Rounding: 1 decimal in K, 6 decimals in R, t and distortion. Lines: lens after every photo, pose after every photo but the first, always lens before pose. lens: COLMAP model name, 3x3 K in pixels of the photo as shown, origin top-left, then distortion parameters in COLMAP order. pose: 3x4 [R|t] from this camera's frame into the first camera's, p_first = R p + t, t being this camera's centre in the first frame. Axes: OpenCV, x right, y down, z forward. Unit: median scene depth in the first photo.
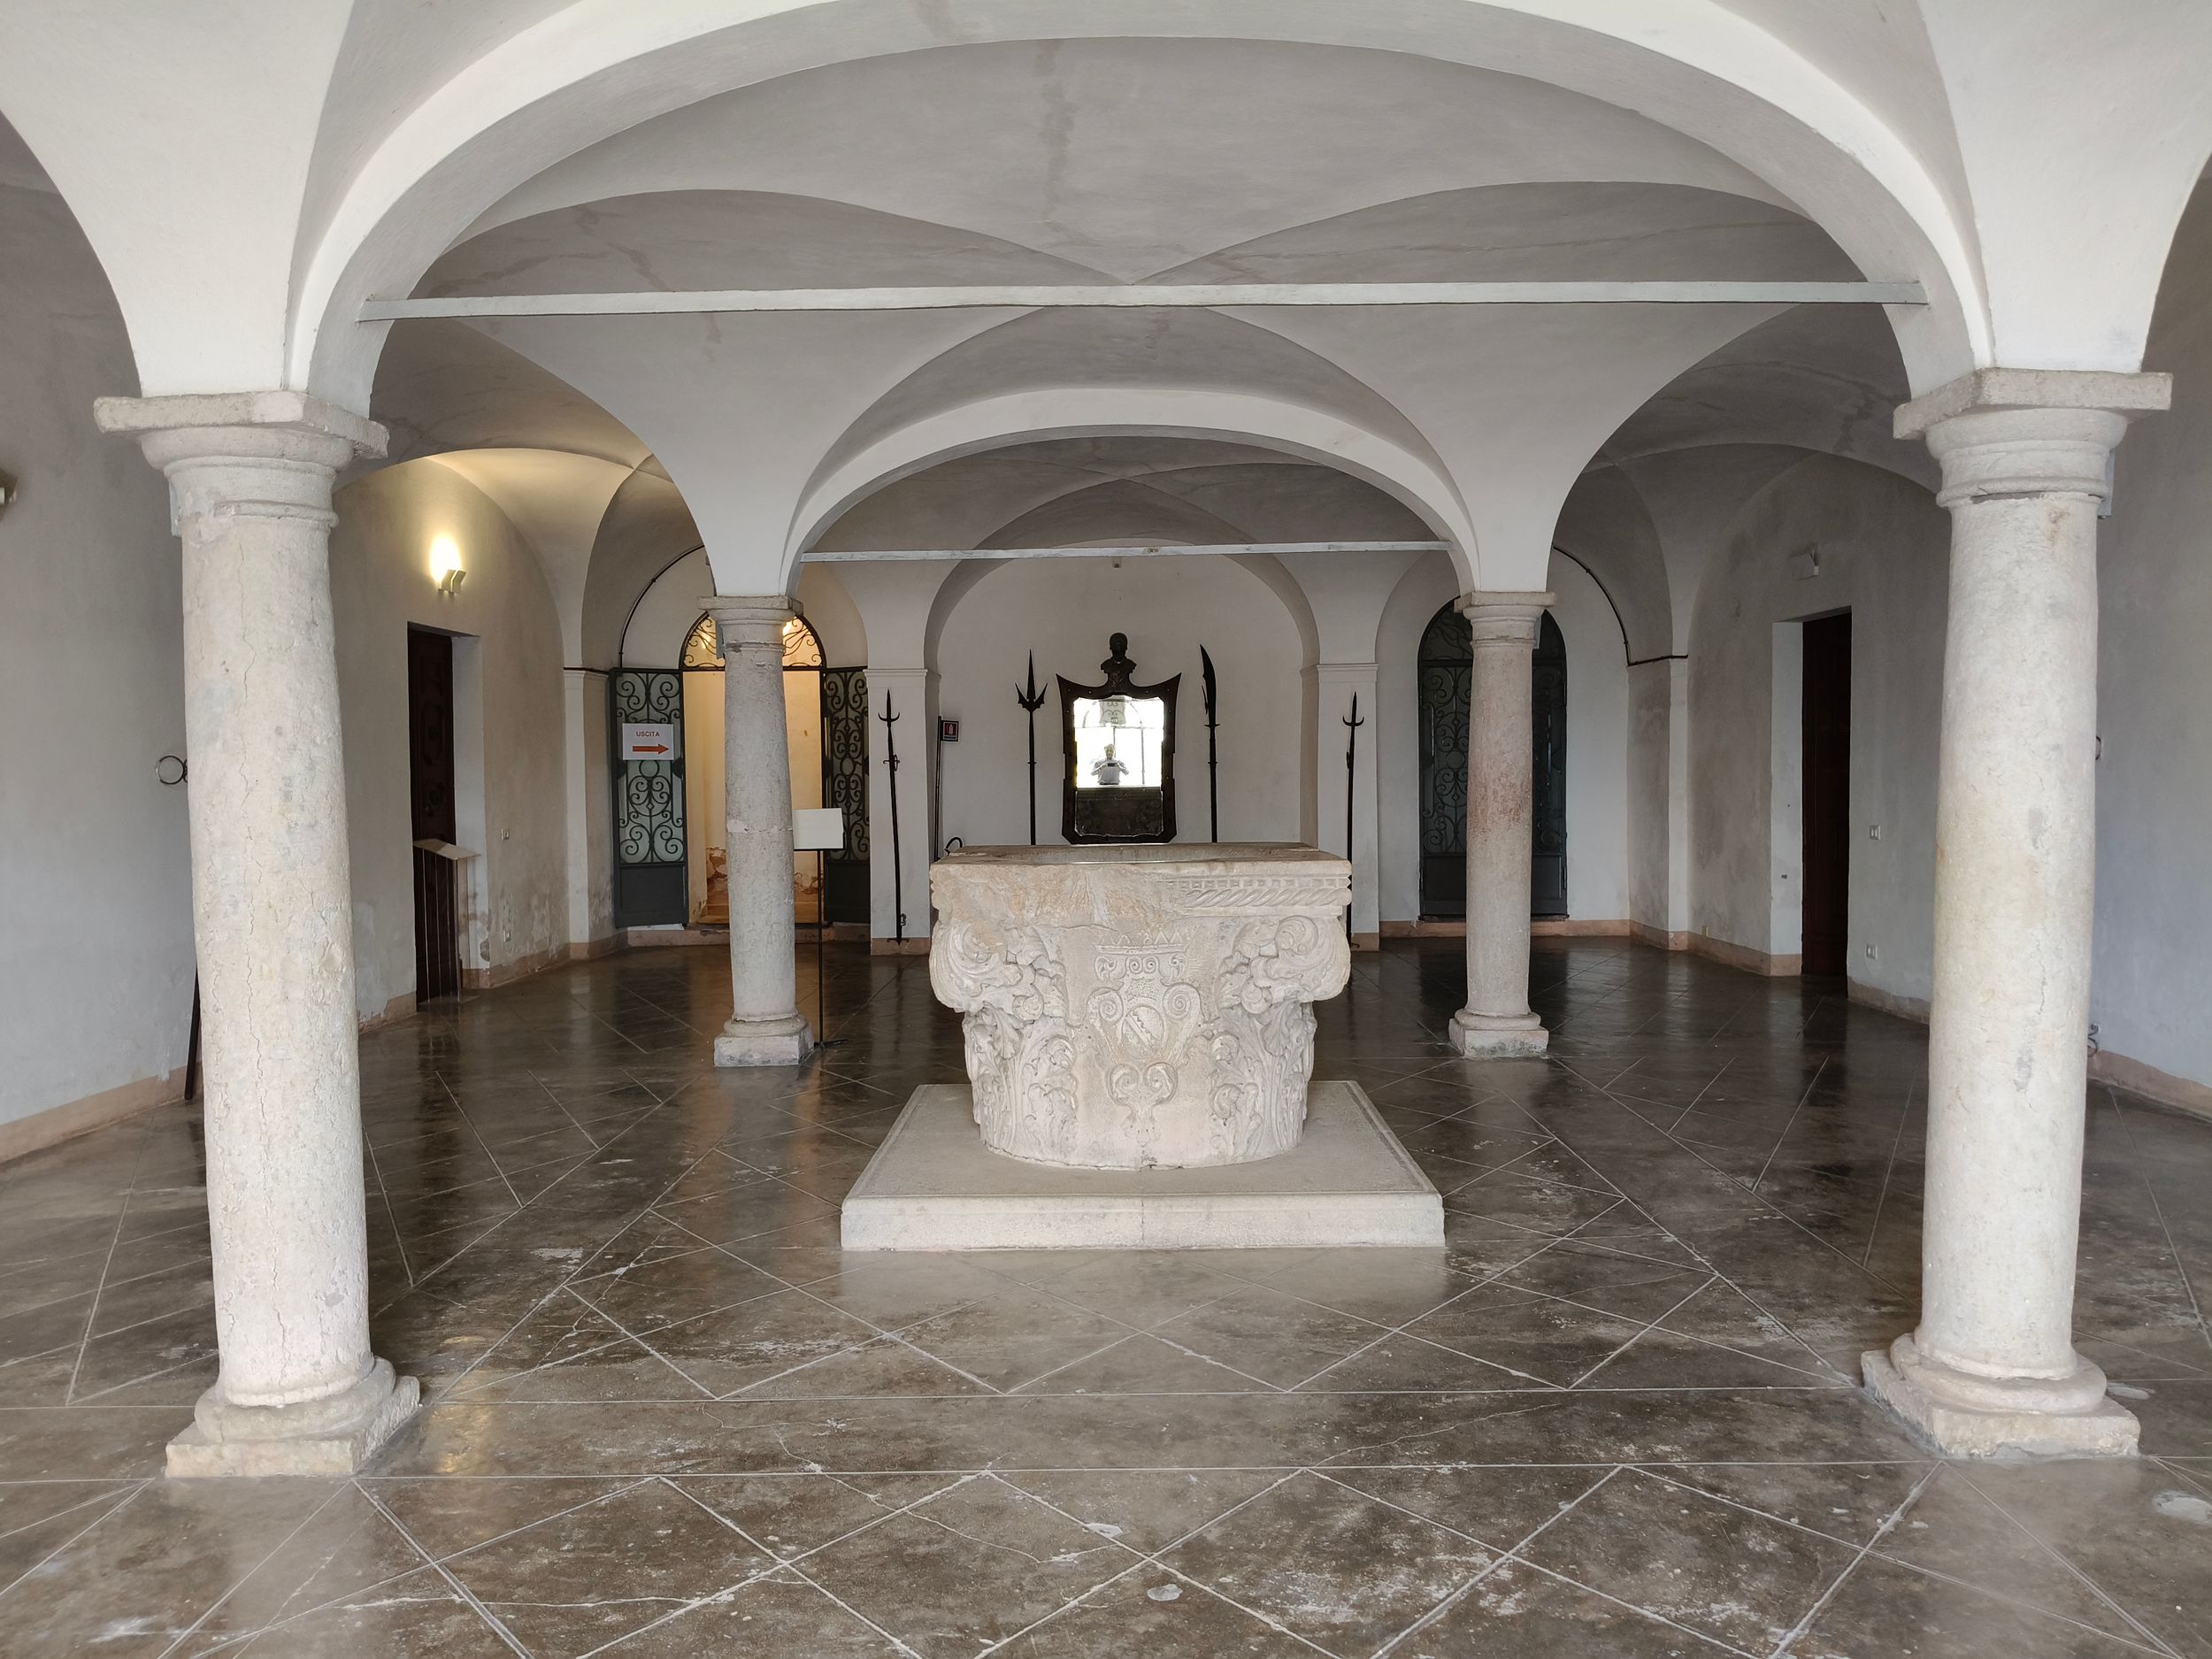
lens RADIAL K [[1697.6, 0, 1106.0], [0, 1697.6, 829.5], [0, 0, 1]] dist [-0.026601, 0.001243]
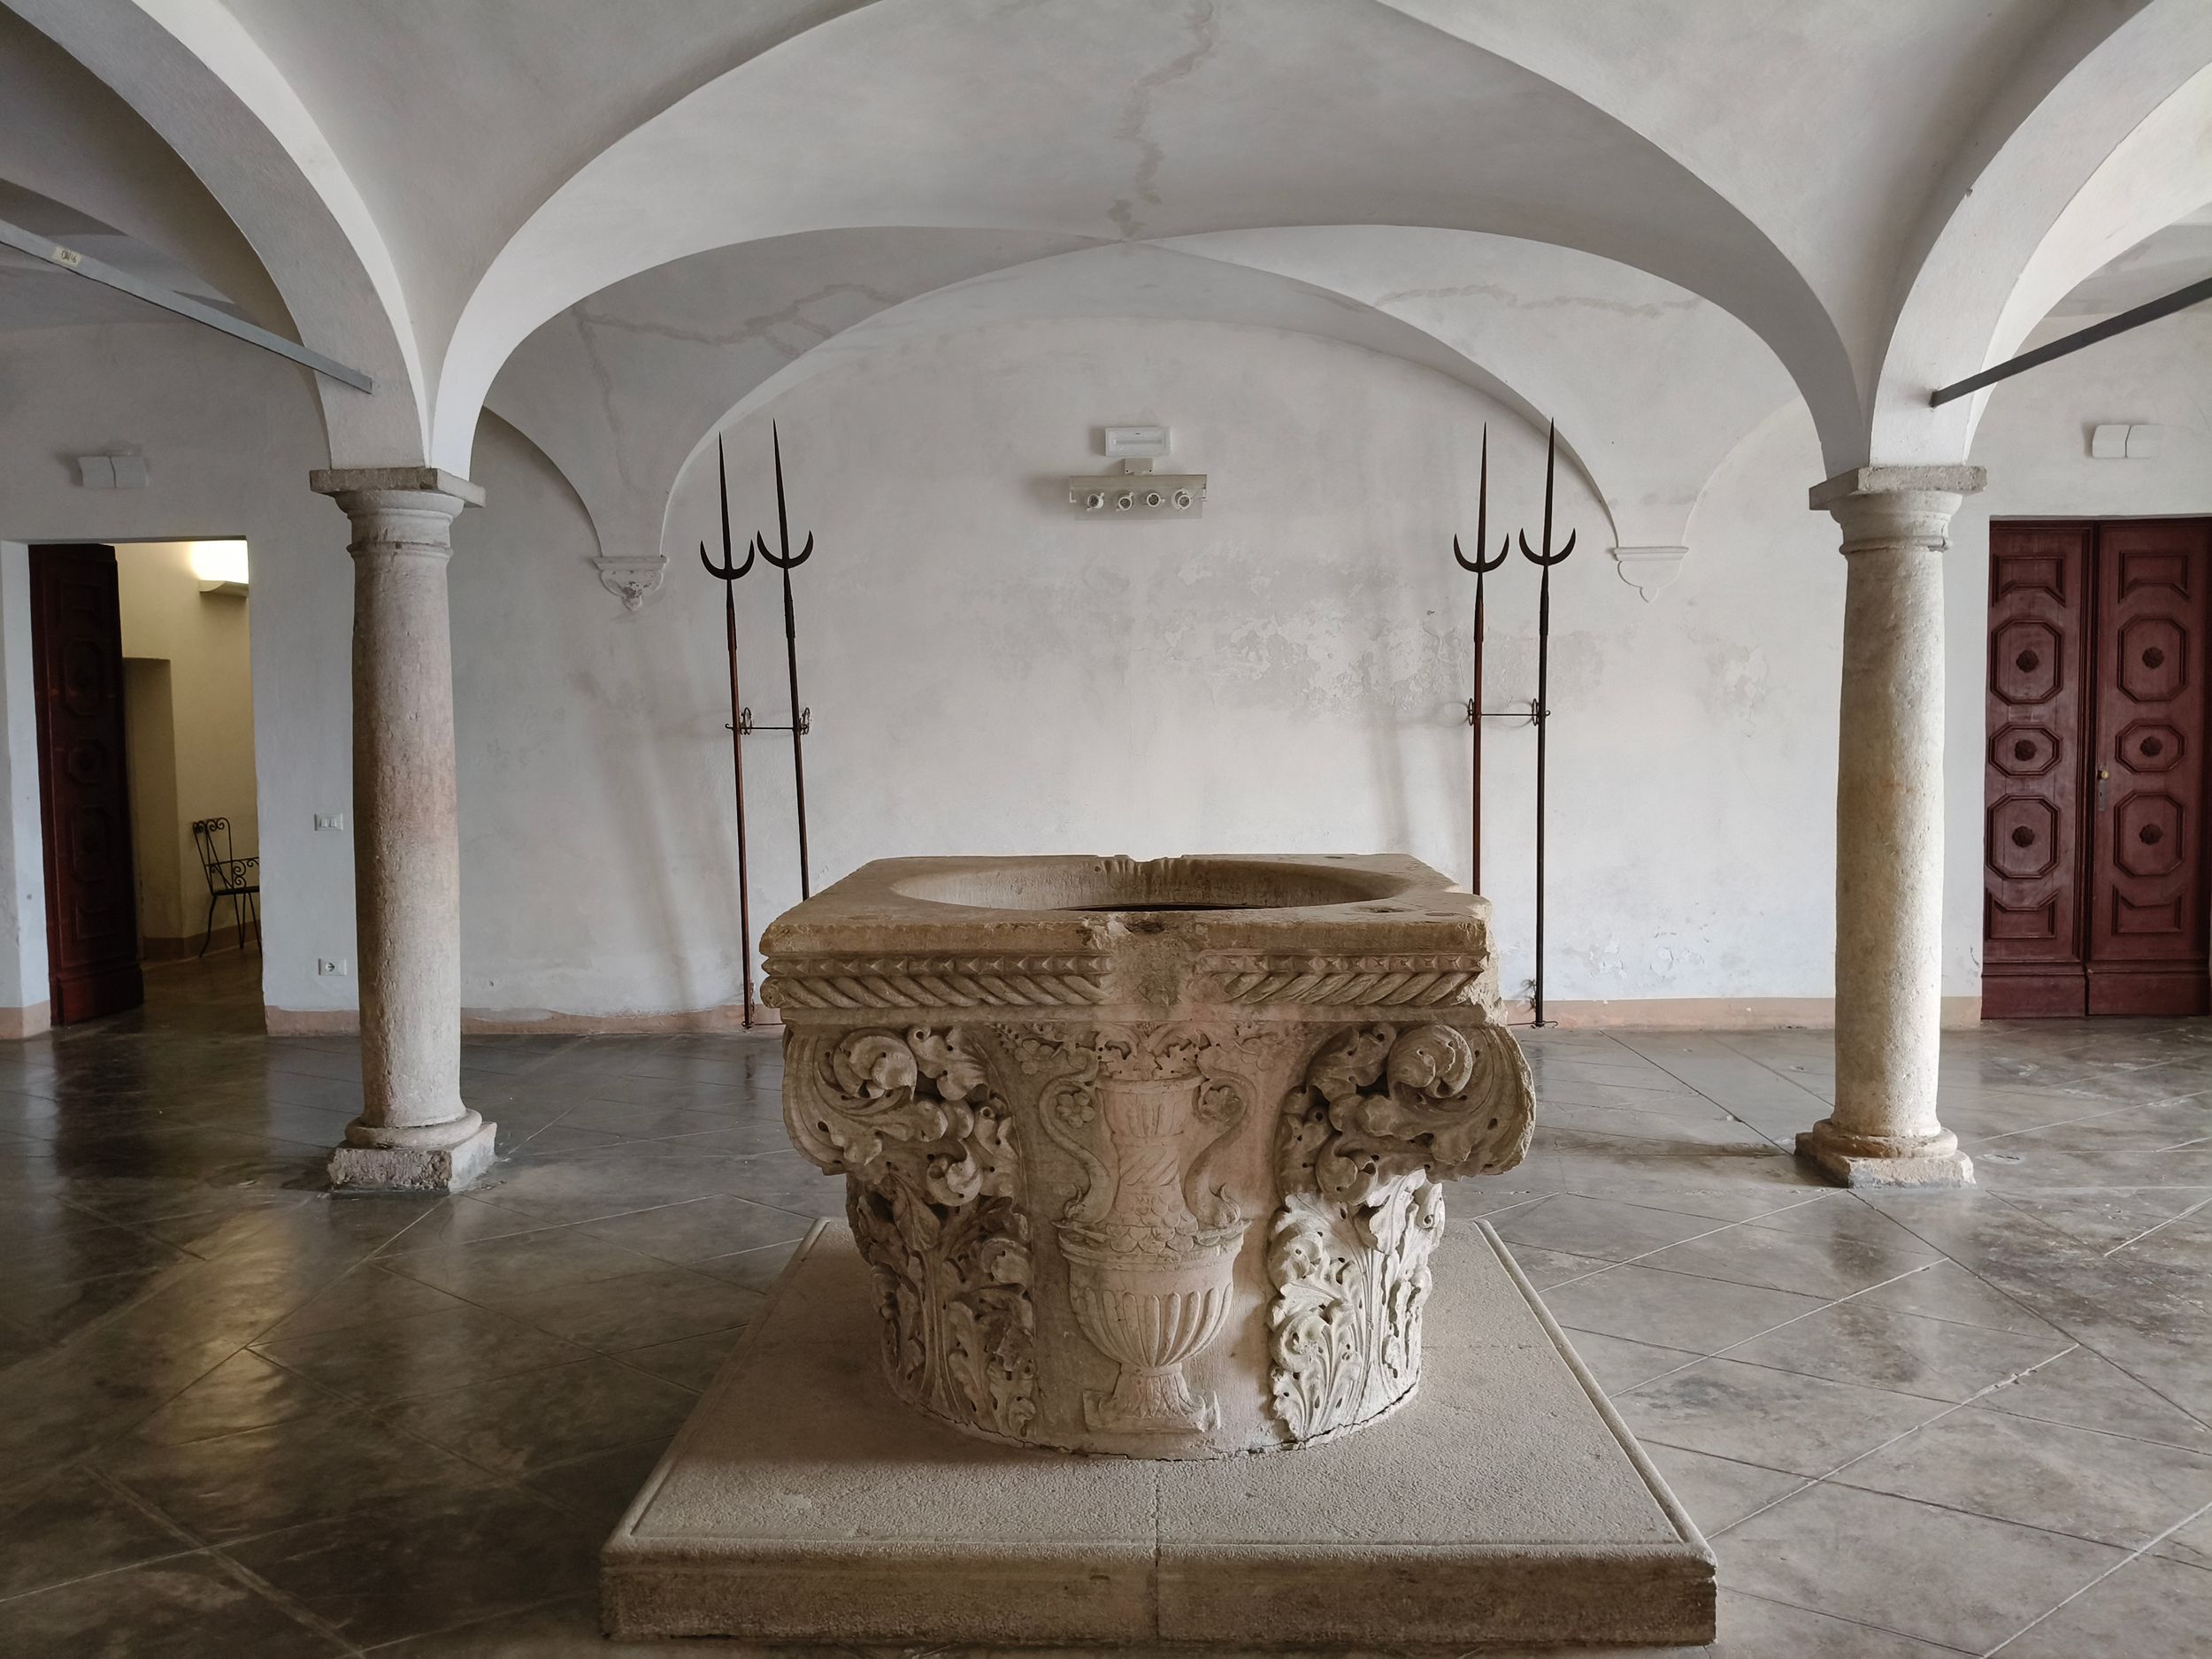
lens RADIAL K [[1697.6, 0, 1106.0], [0, 1697.6, 829.5], [0, 0, 1]] dist [-0.026601, 0.001243]
pose [[0.018965, -0.060133, 0.998010, -0.811146], [0.048611, 0.997065, 0.059152, -0.056532], [-0.998638, 0.047393, 0.021832, 1.415309]]
